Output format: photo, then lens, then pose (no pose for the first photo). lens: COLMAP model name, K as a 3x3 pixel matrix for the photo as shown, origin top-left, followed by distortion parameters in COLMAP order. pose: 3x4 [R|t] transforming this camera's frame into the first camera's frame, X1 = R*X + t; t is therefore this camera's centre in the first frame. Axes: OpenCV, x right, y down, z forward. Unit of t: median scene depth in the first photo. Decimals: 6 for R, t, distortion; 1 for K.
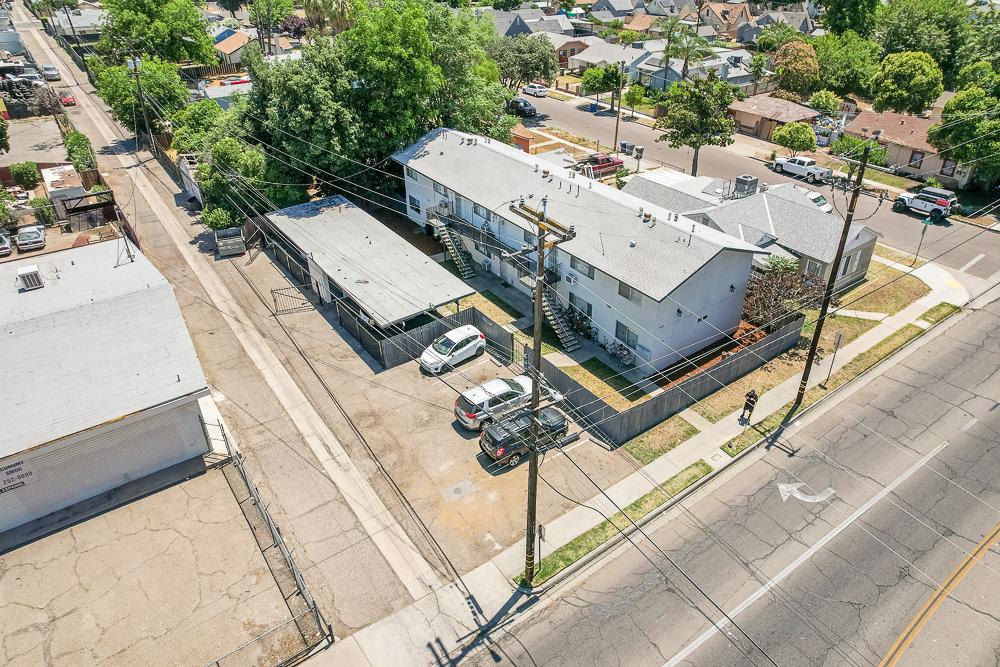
lens RADIAL K [[648.0, 0, 496.3], [0, 648.0, 315.5], [0, 0, 1]] dist [-0.018532, 0.001988]
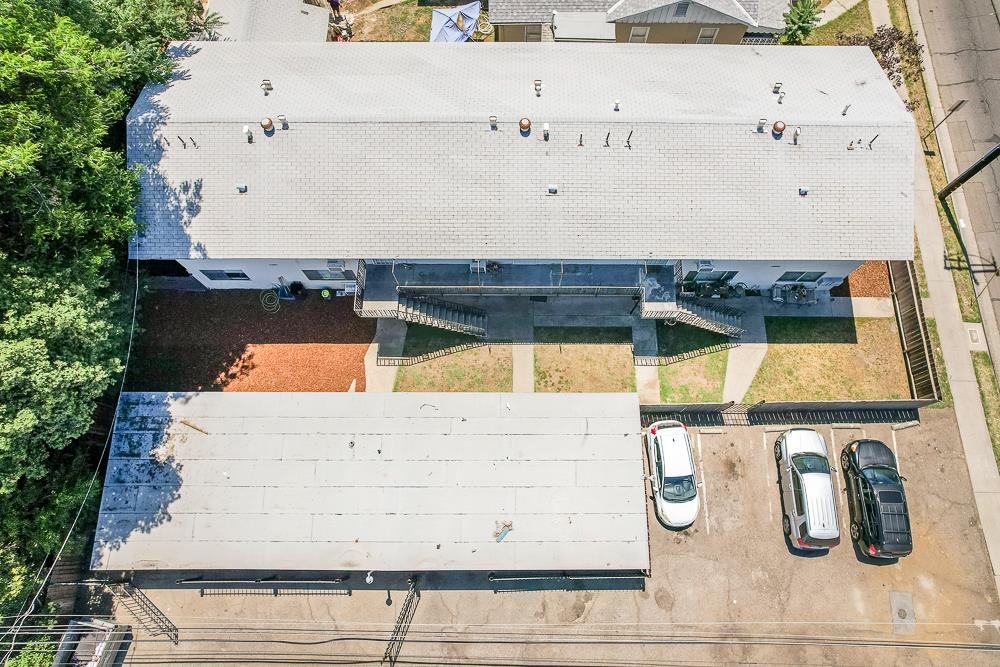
lens RADIAL K [[669.1, 0, 534.4], [0, 669.1, 316.4], [0, 0, 1]] dist [-0.052745, 0.073989]
pose [[0.581177, -0.770684, 0.261305, -0.203596], [0.410004, 0.554675, 0.724039, -0.599889], [-0.702944, -0.313658, 0.638348, 0.679646]]
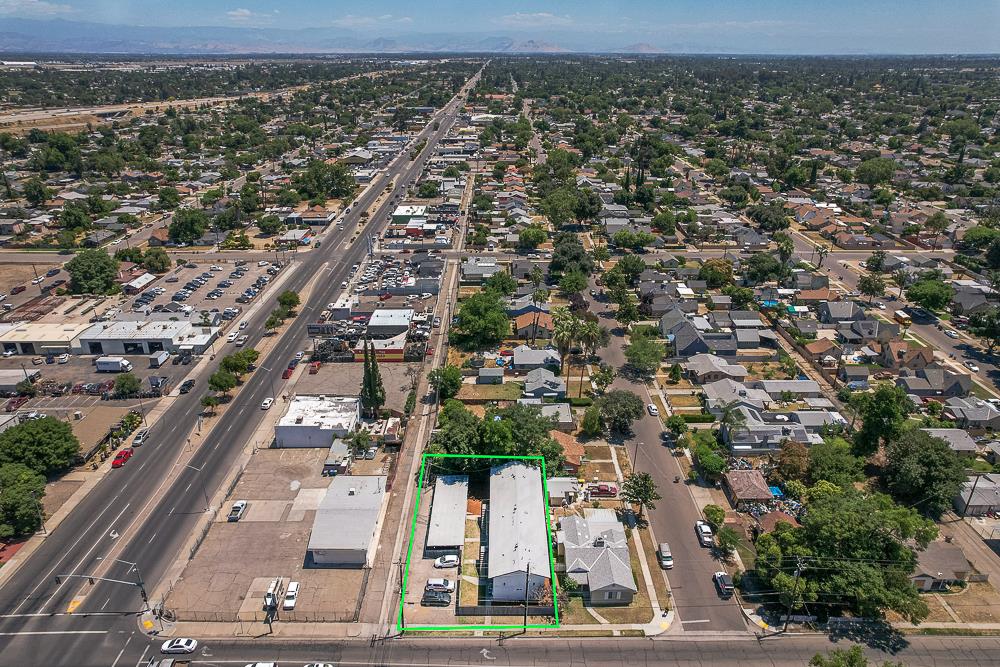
lens RADIAL K [[621.8, 0, 503.1], [0, 621.8, 359.4], [0, 0, 1]] dist [-0.029479, 0.001124]
pose [[0.814052, 0.258540, -0.520073, 1.345664], [-0.303546, 0.952816, -0.001463, -0.882147], [0.495155, 0.159057, 0.854121, -1.412752]]
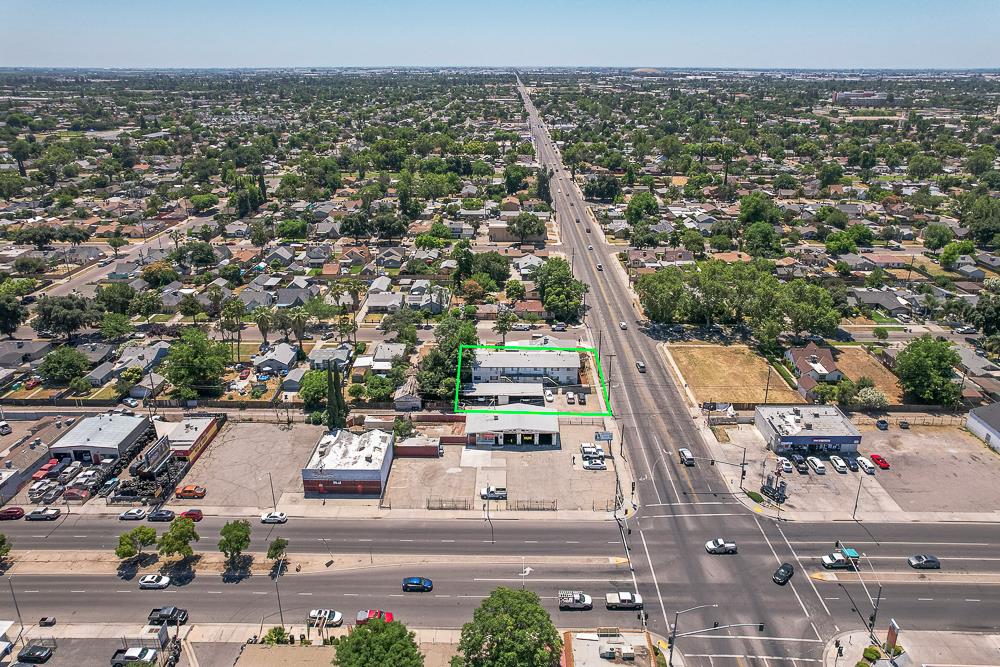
lens RADIAL K [[648.0, 0, 496.3], [0, 648.0, 315.5], [0, 0, 1]] dist [-0.018532, 0.001988]
pose [[0.606567, -0.291334, 0.739730, -3.264577], [0.422003, 0.906528, 0.010989, -0.620490], [-0.673787, 0.305503, 0.672814, -1.820361]]
